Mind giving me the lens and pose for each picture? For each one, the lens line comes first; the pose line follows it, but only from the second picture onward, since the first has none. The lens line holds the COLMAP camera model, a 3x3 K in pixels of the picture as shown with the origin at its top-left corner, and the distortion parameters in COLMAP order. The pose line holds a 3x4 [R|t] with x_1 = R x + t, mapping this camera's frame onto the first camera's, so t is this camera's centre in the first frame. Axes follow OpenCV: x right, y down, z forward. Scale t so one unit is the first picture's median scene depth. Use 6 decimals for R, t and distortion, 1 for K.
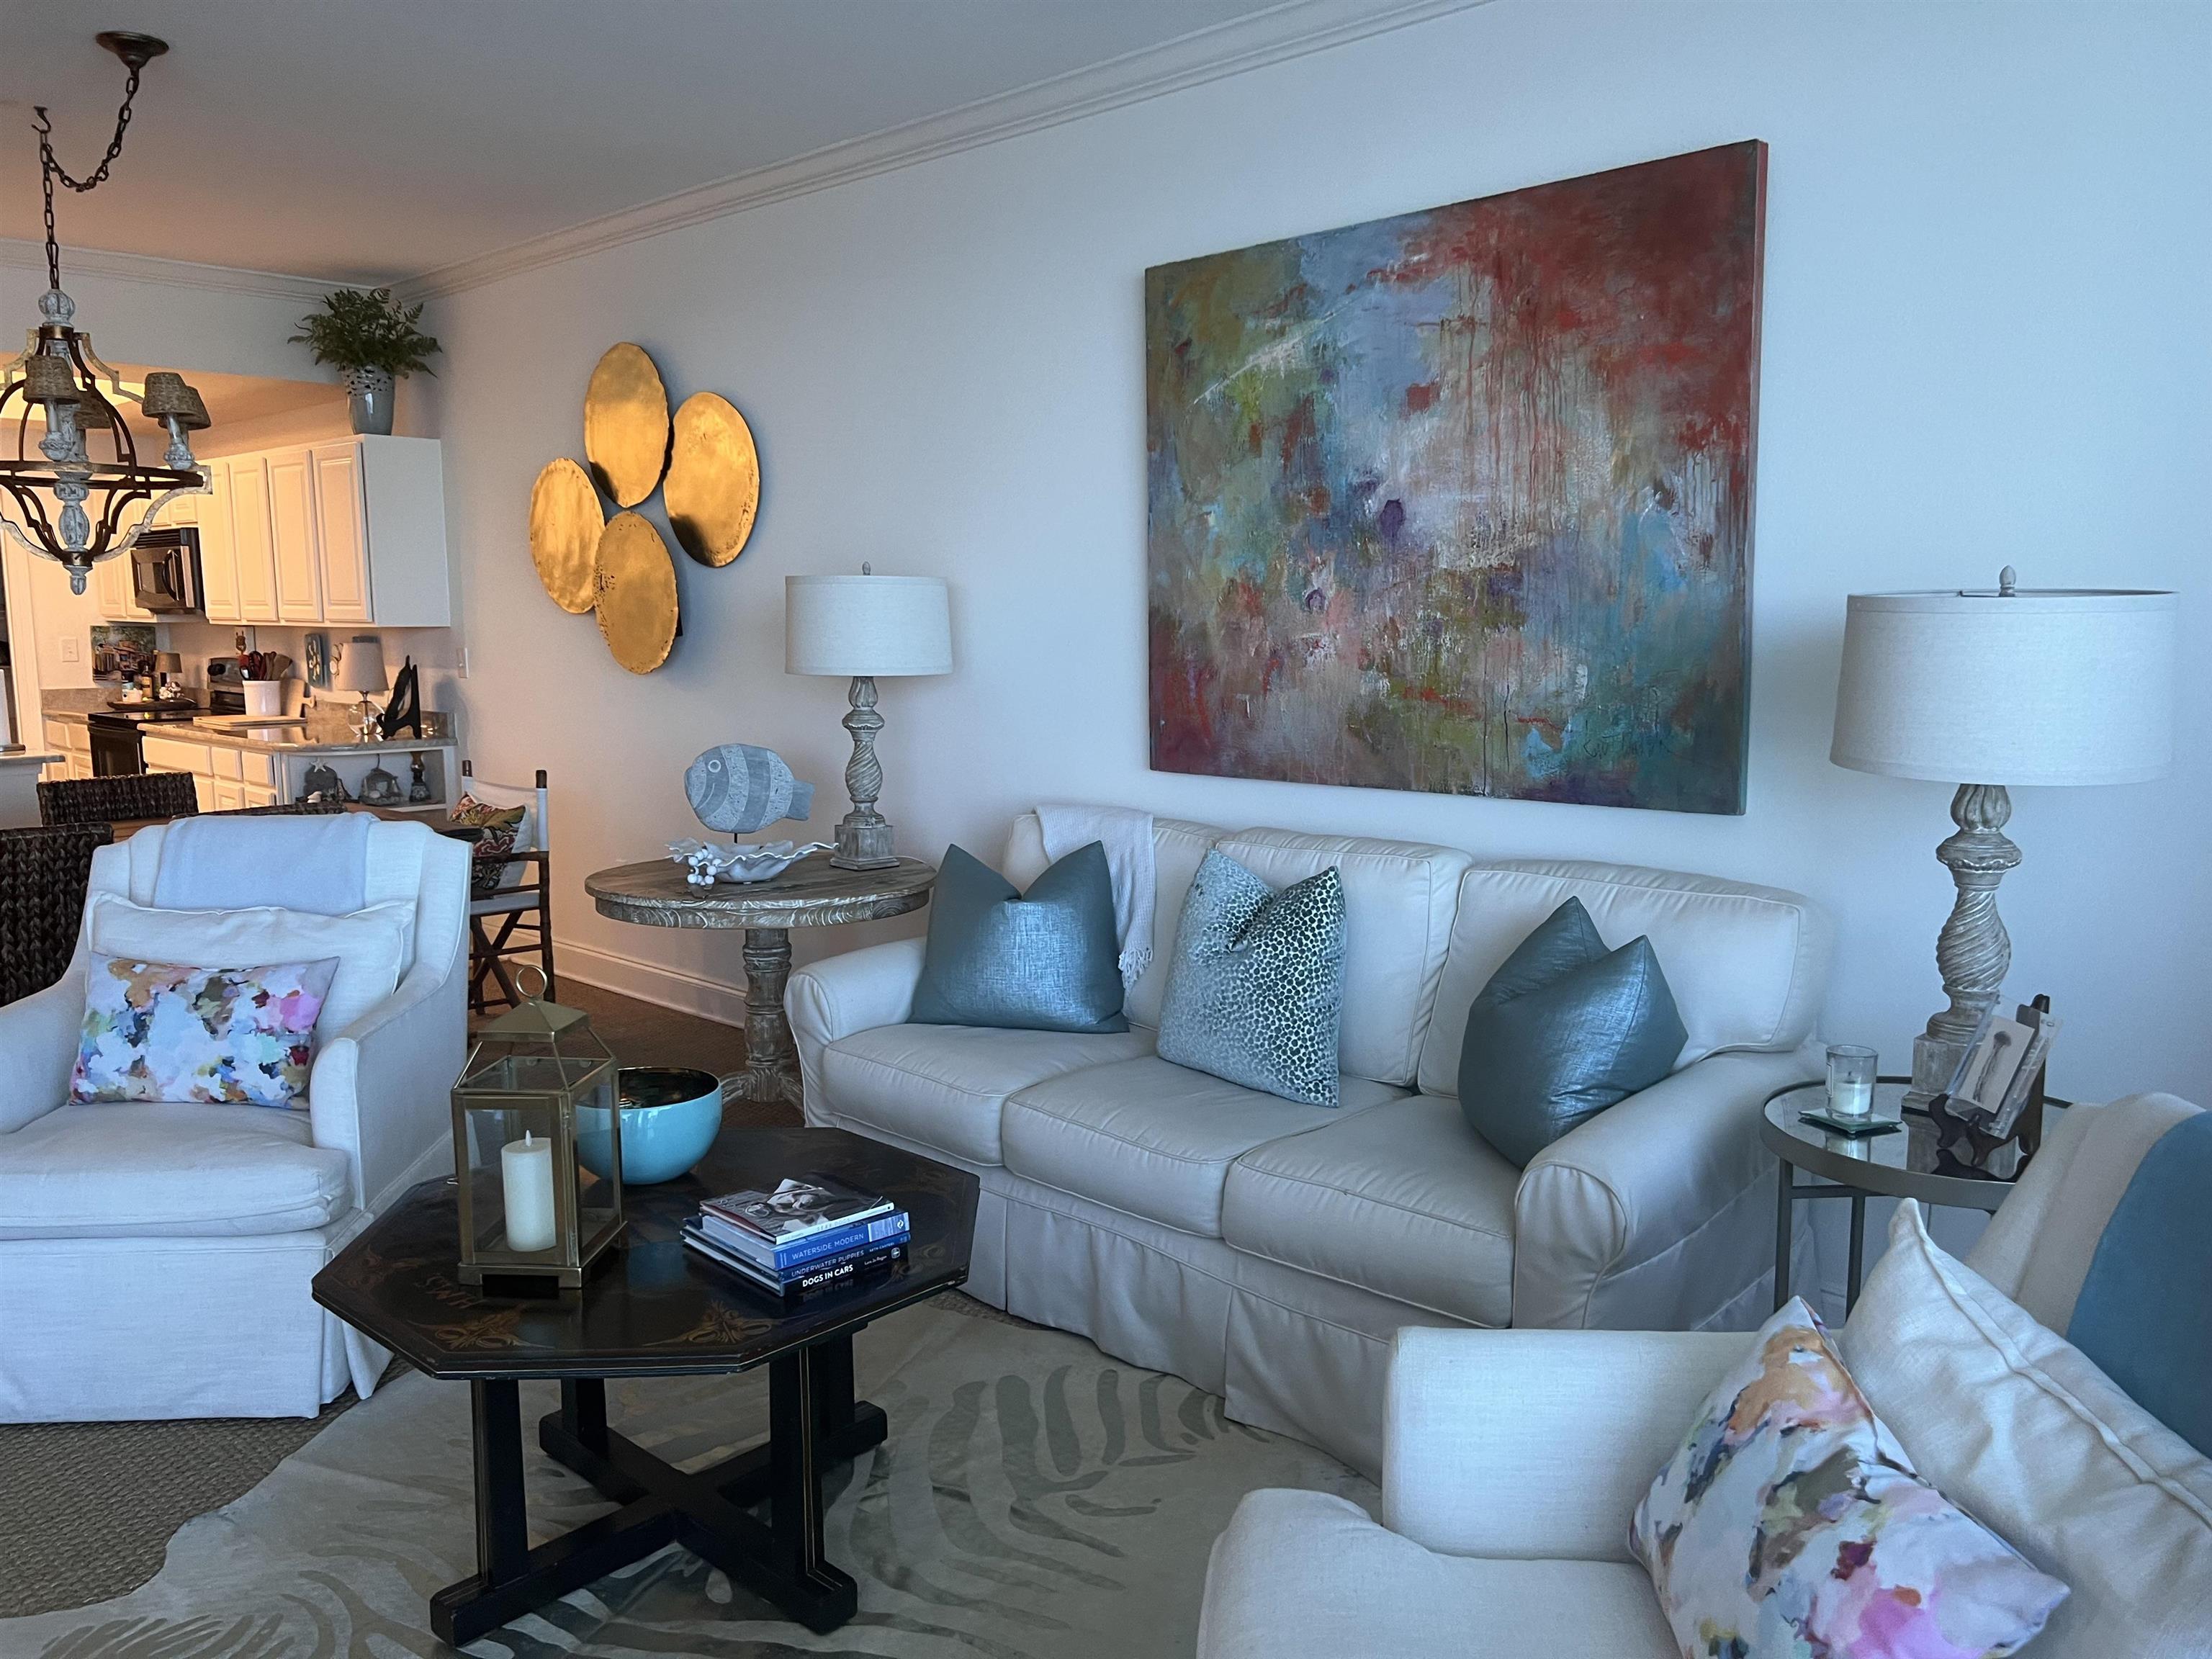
lens RADIAL K [[1651.1, 0, 1108.0], [0, 1651.1, 834.8], [0, 0, 1]] dist [0.027961, -0.004127]
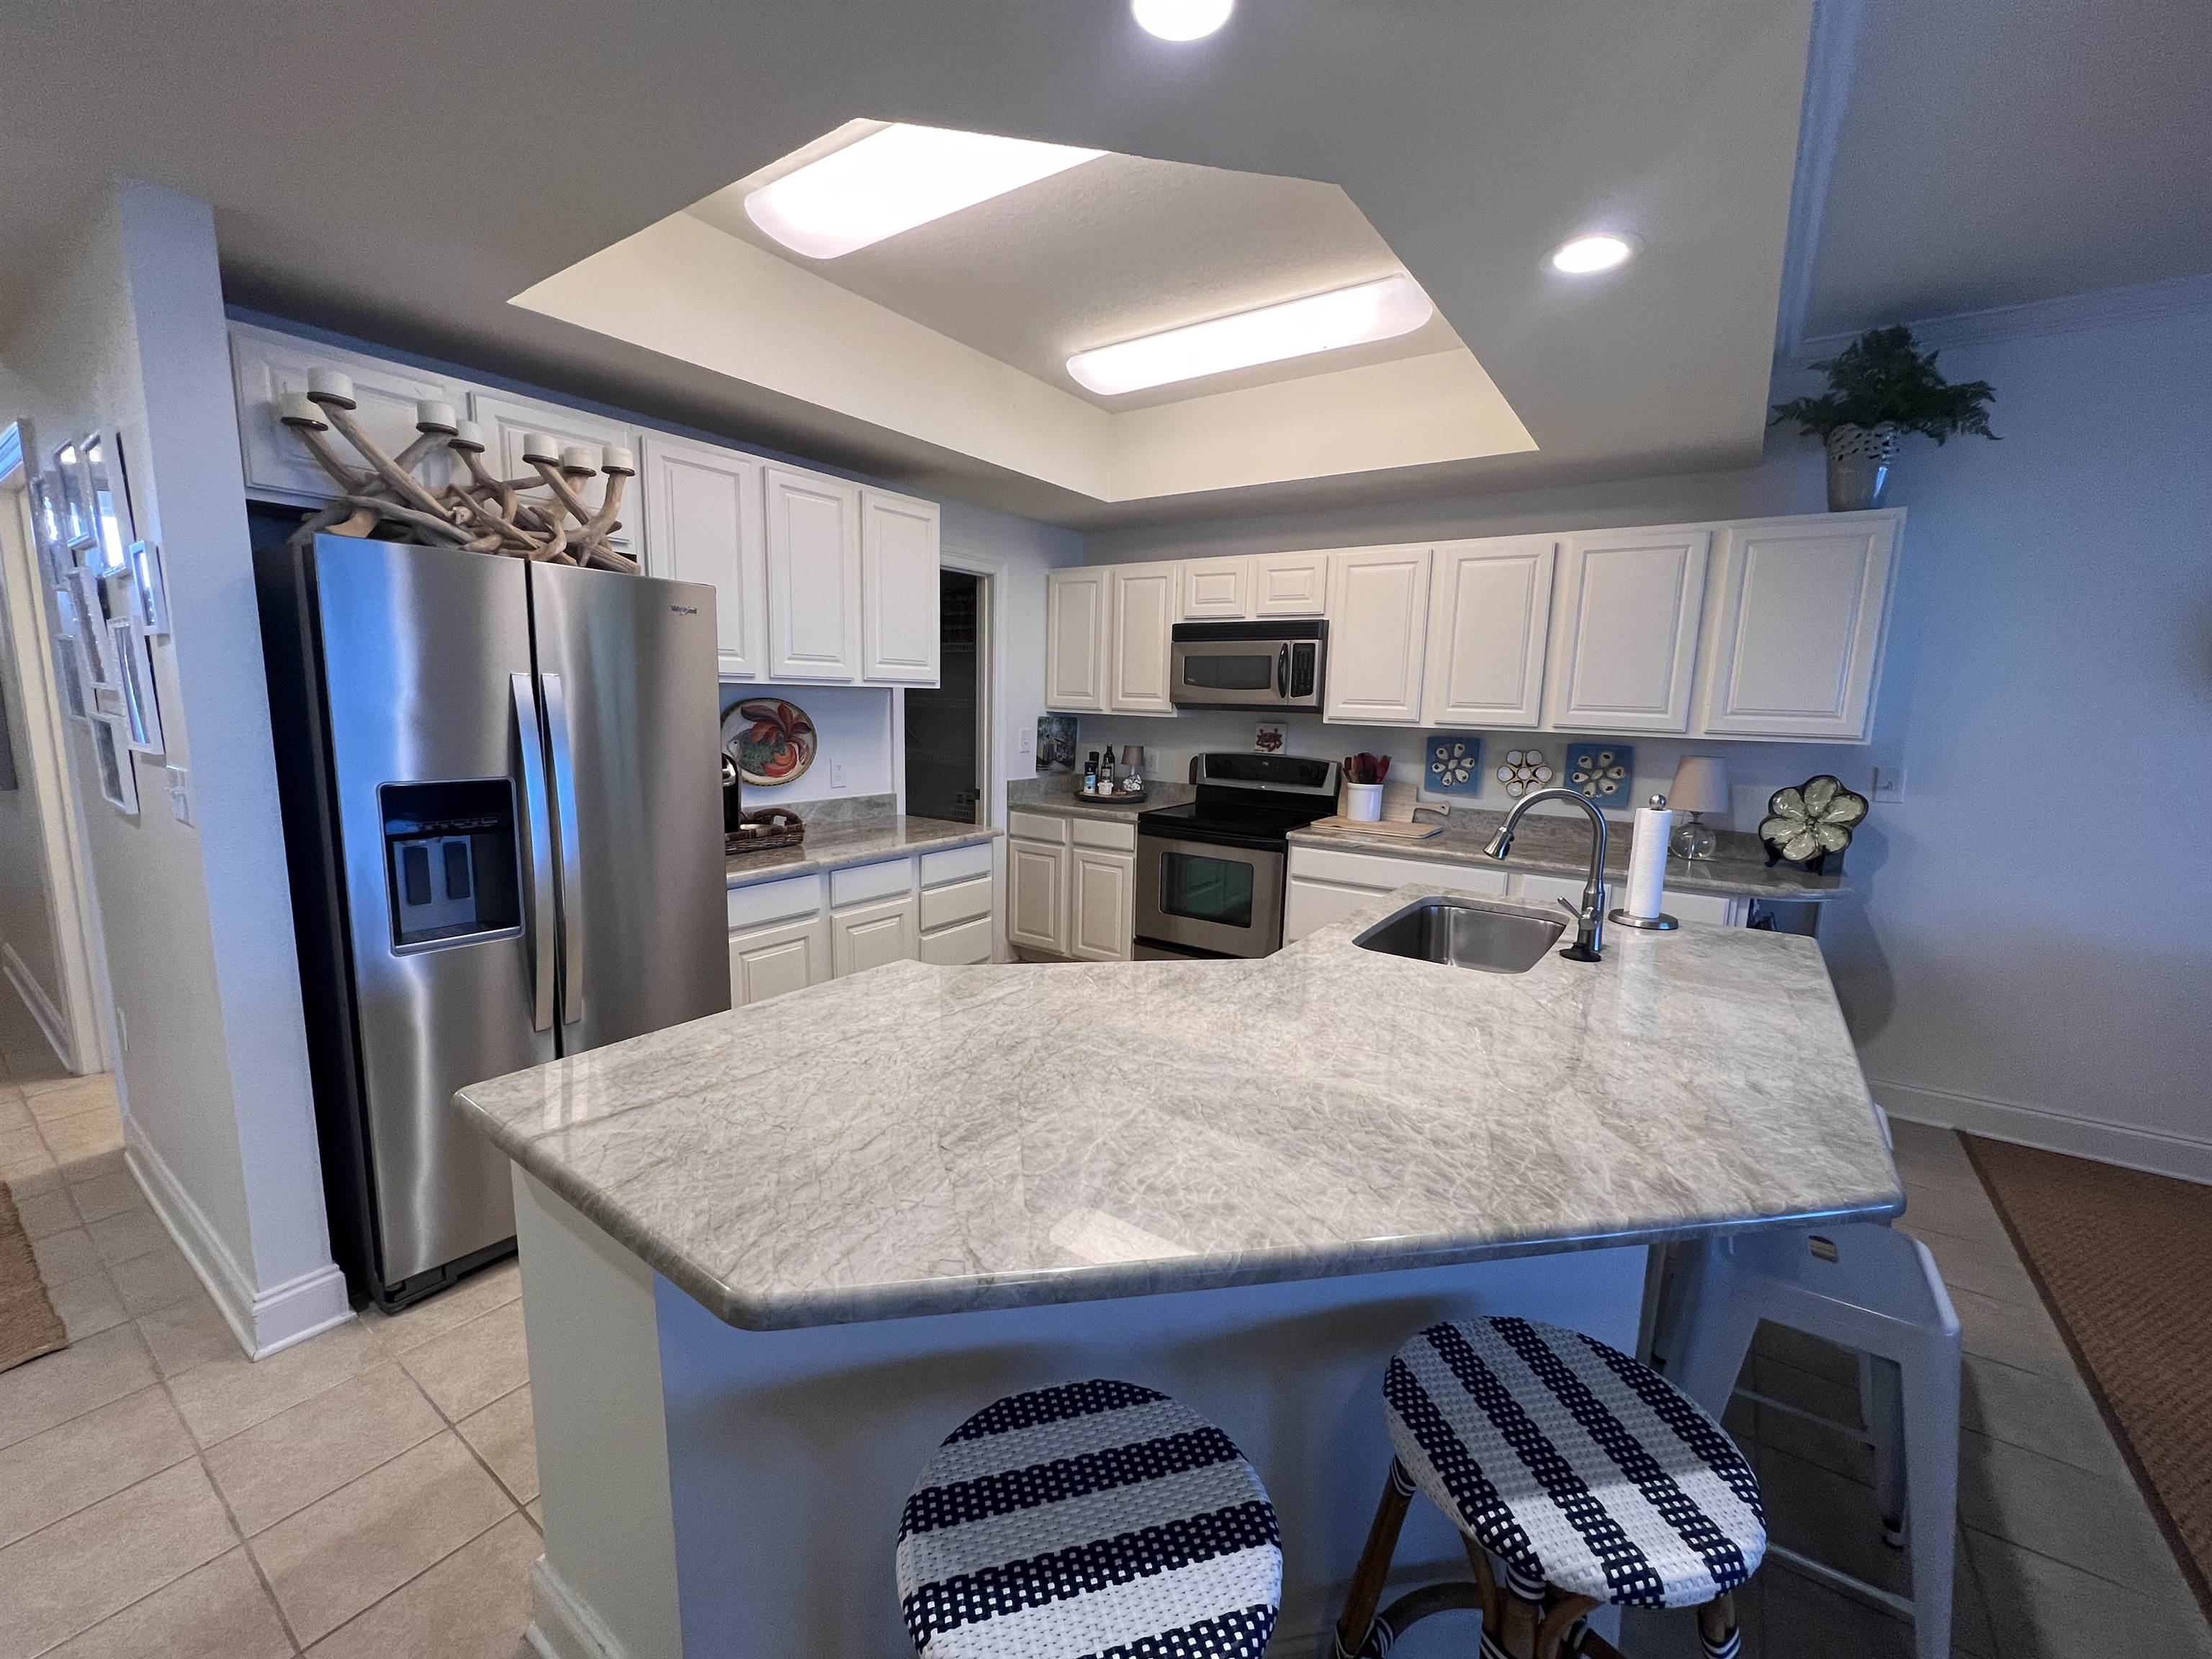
lens RADIAL K [[901.1, 0, 1109.3], [0, 901.1, 833.2], [0, 0, 1]] dist [-0.013646, -0.000249]
pose [[0.989406, 0.004322, 0.145112, -0.728580], [-0.006344, 0.999889, 0.013475, -0.070643], [-0.145038, -0.014253, 0.989323, 0.511935]]
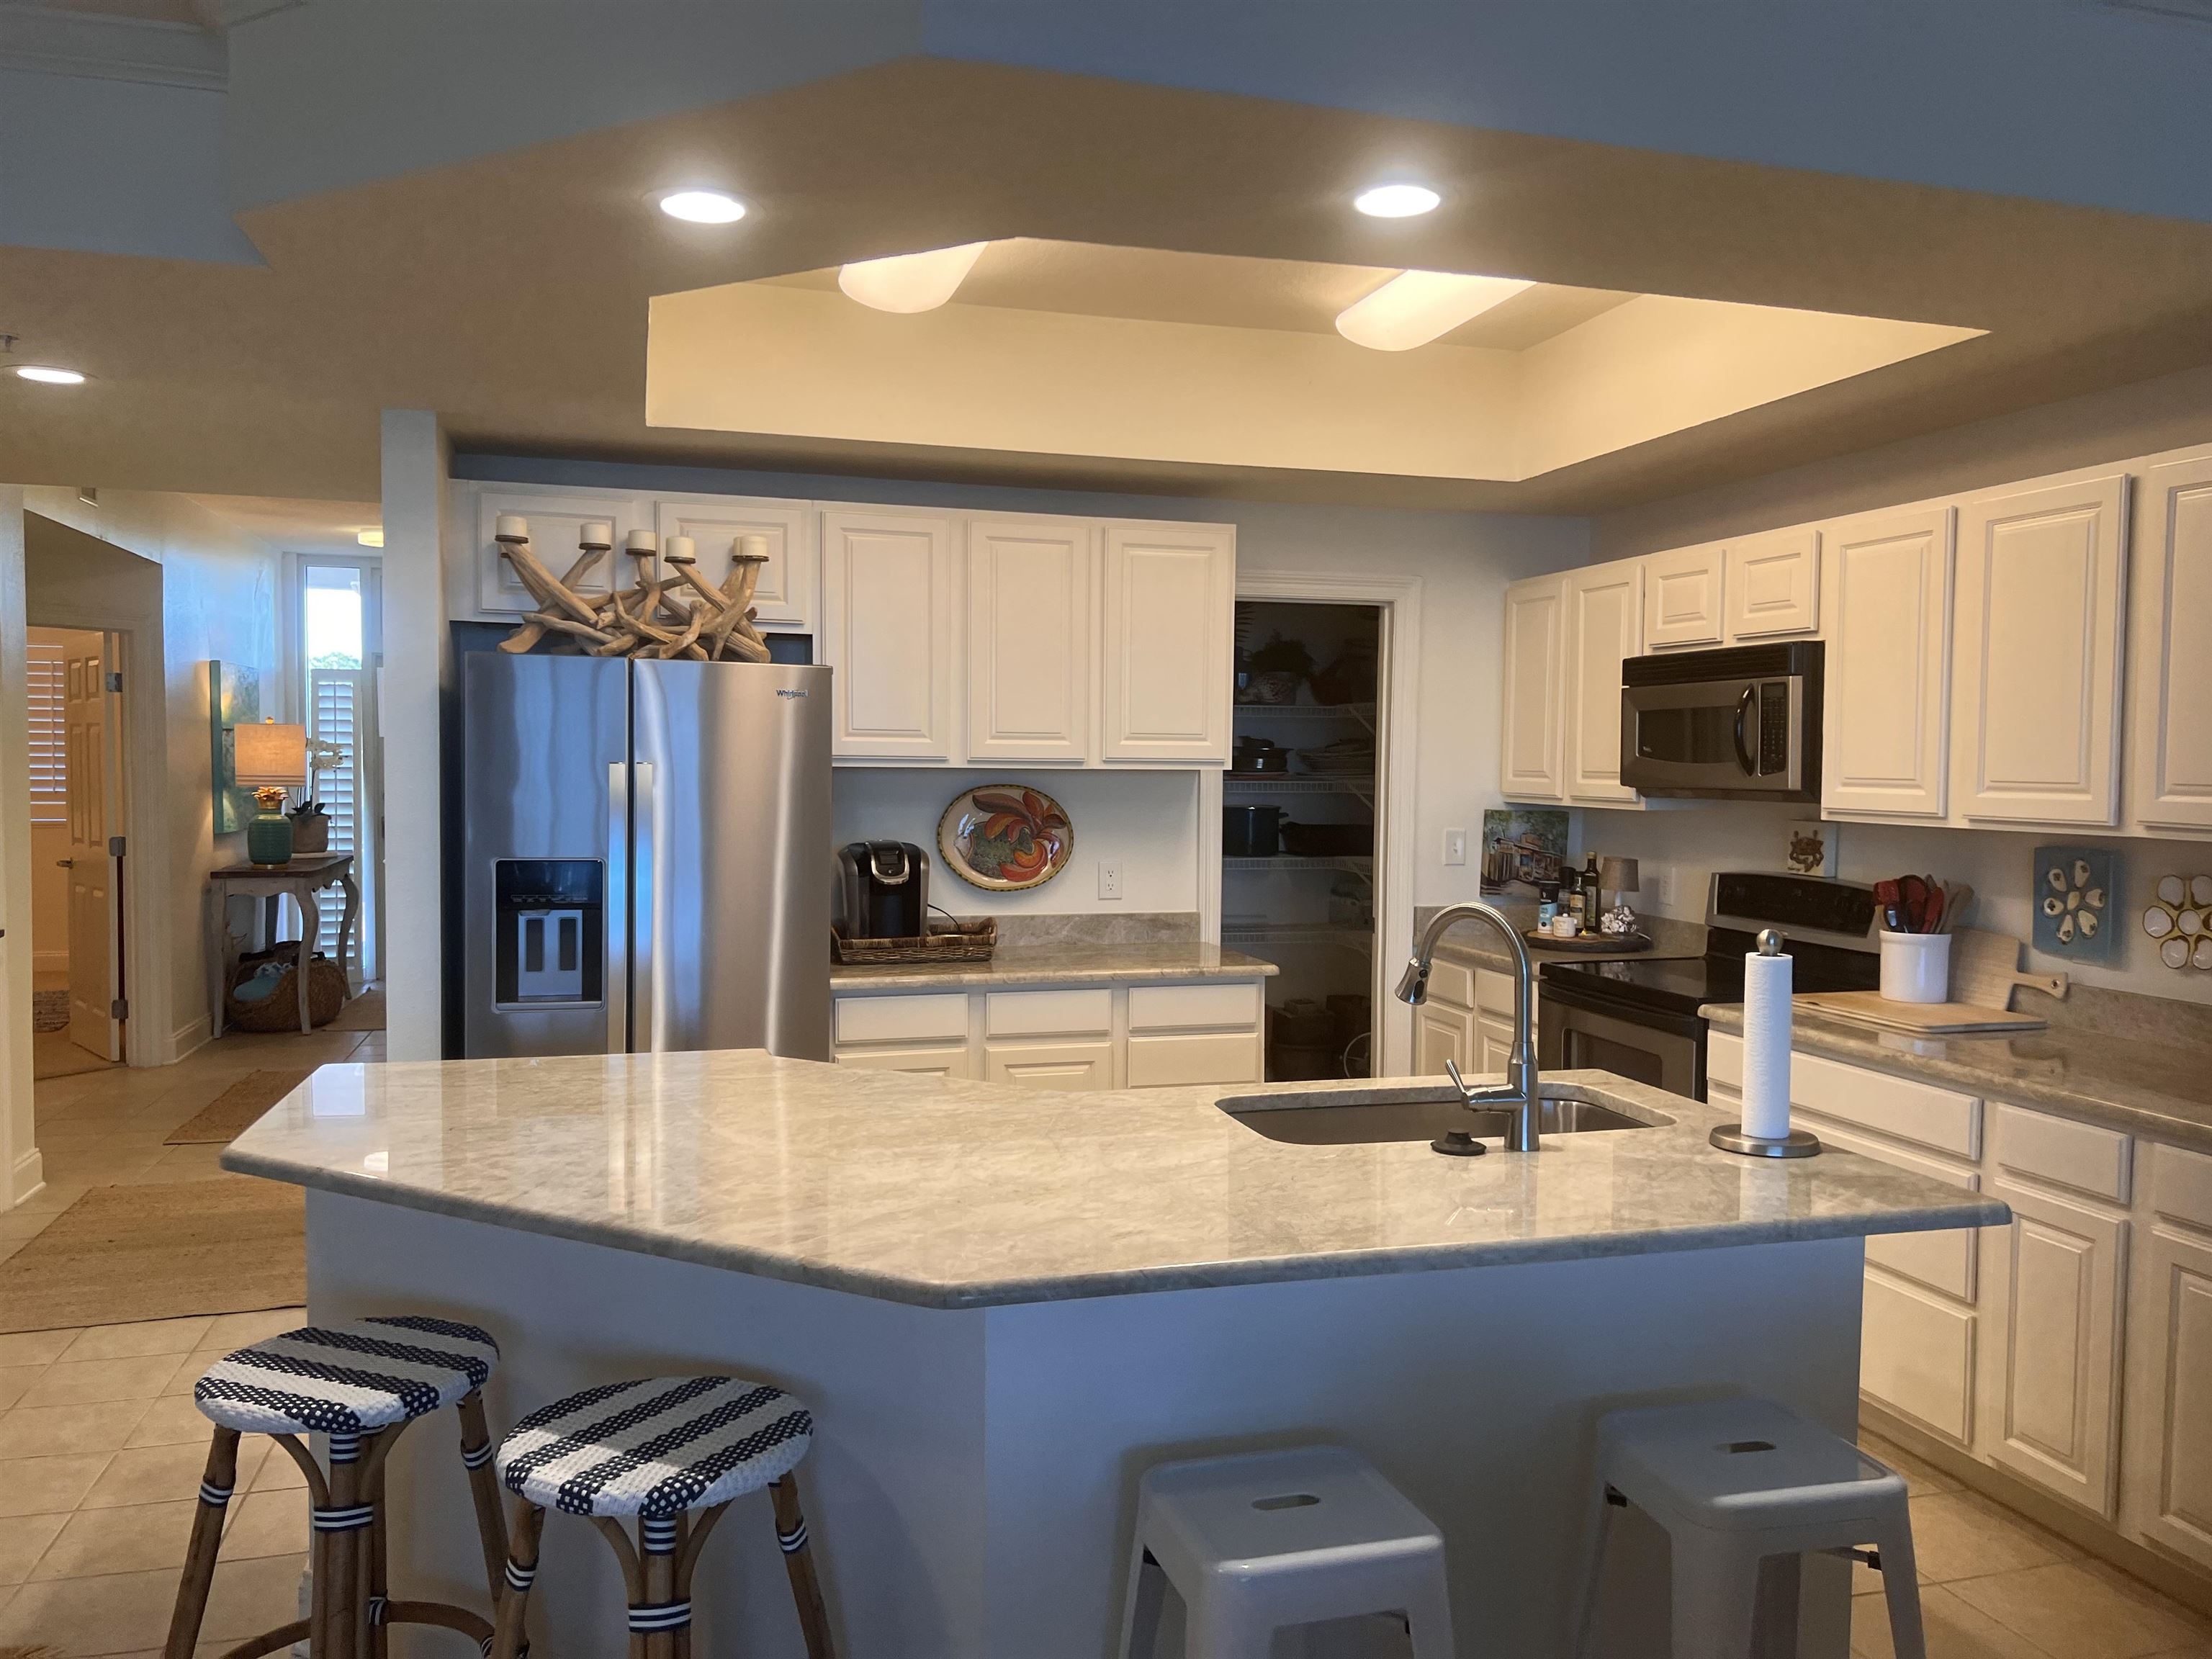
lens RADIAL K [[1651.1, 0, 1103.3], [0, 1651.1, 829.5], [0, 0, 1]] dist [0.027961, -0.004127]
pose [[0.859294, 0.031513, -0.510510, -0.463920], [-0.082079, 0.993661, -0.076820, -0.064298], [0.504852, 0.107914, 0.856434, 0.430795]]
